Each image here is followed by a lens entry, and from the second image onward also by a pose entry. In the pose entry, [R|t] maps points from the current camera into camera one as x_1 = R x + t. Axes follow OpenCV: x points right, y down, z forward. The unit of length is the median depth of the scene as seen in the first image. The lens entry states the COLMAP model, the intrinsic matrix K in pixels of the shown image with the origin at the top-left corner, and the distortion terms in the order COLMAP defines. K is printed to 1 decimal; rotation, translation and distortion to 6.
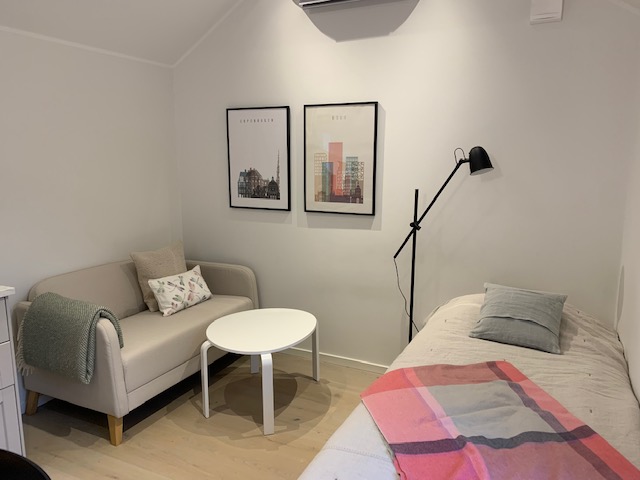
lens RADIAL K [[488.2, 0, 320.0], [0, 488.2, 240.0], [0, 0, 1]] dist [0.096762, -0.117431]
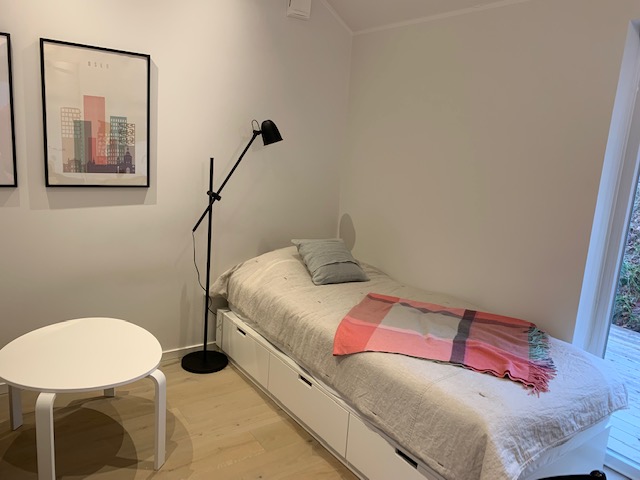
lens RADIAL K [[496.2, 0, 319.6], [0, 496.2, 231.4], [0, 0, 1]] dist [0.058237, -0.002488]
pose [[0.487010, -0.134105, 0.863039, -0.520454], [0.077934, 0.990873, 0.109990, -0.046542], [-0.869912, 0.013694, 0.493016, 0.298518]]
